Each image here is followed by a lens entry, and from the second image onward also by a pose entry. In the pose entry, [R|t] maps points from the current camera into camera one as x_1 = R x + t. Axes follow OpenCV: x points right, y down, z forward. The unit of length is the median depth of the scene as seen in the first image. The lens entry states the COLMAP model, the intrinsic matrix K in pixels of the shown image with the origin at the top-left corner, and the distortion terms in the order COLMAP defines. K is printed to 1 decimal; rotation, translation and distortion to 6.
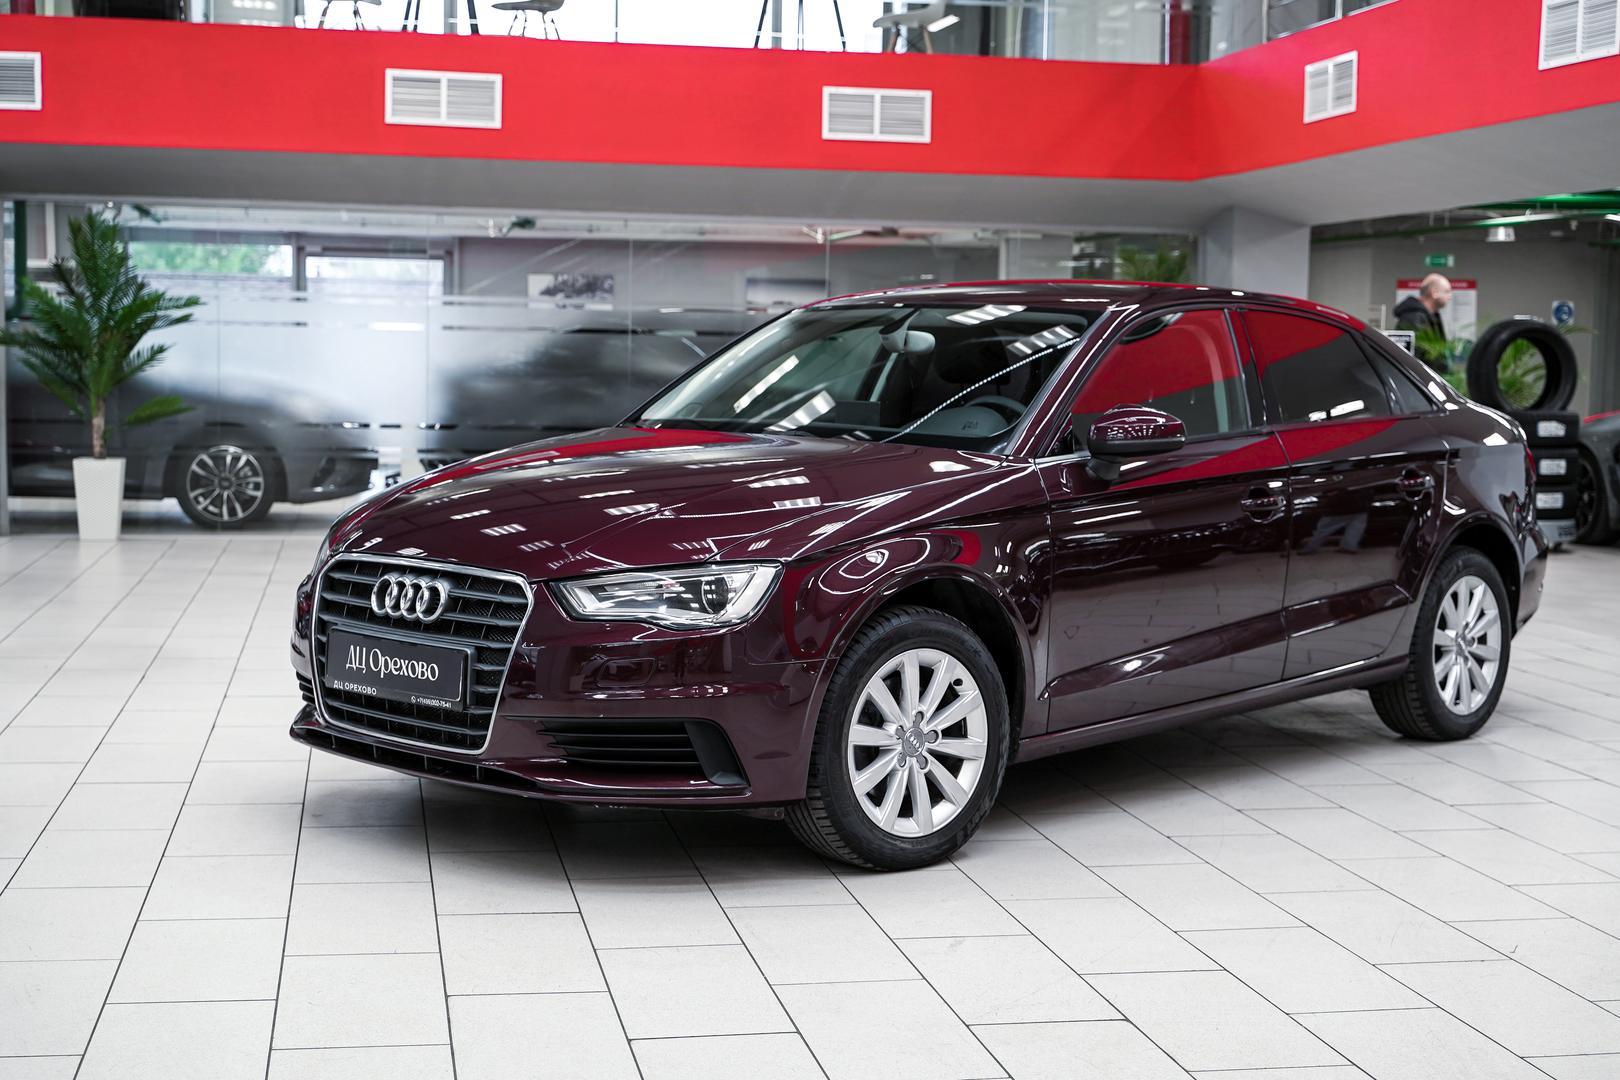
lens RADIAL K [[2295.7, 0, 808.3], [0, 2295.7, 541.5], [0, 0, 1]] dist [0.033674, 0.000000]
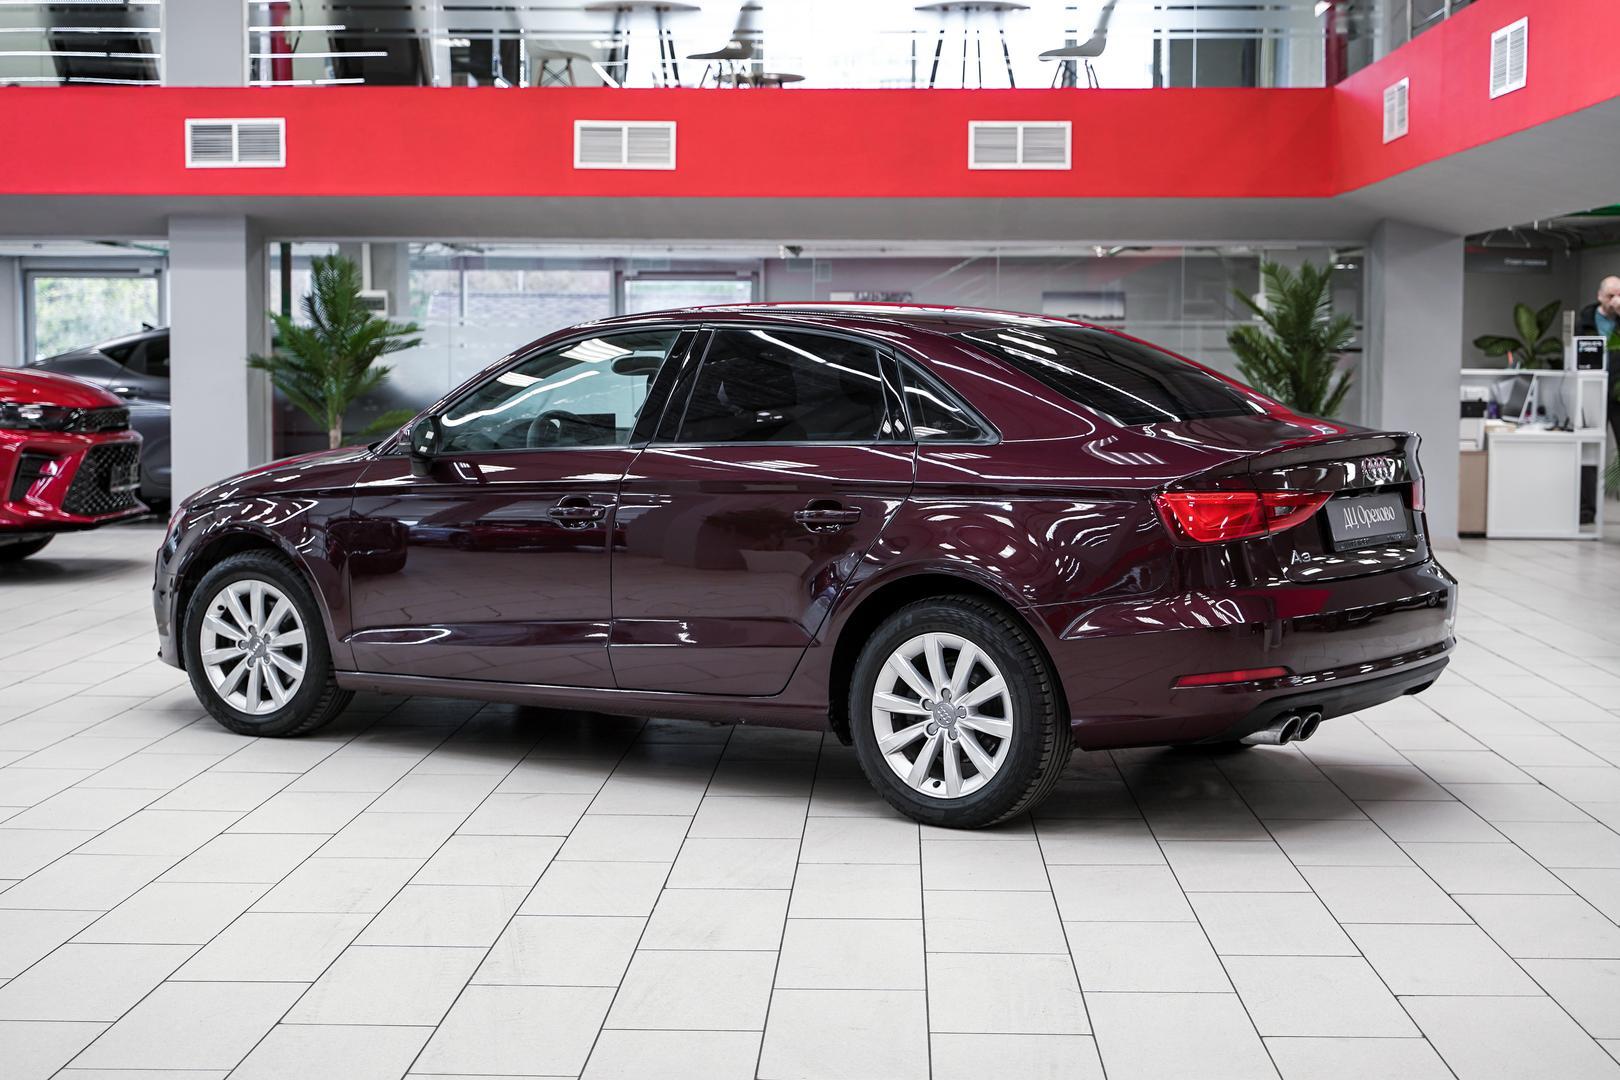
lens RADIAL K [[2342.9, 0, 811.4], [0, 2342.9, 538.7], [0, 0, 1]] dist [0.045582, 0.000000]
pose [[0.975897, 0.004471, -0.218186, 0.180869], [-0.005785, 0.999969, -0.005385, 0.005806], [0.218155, 0.006517, 0.975892, -0.098601]]
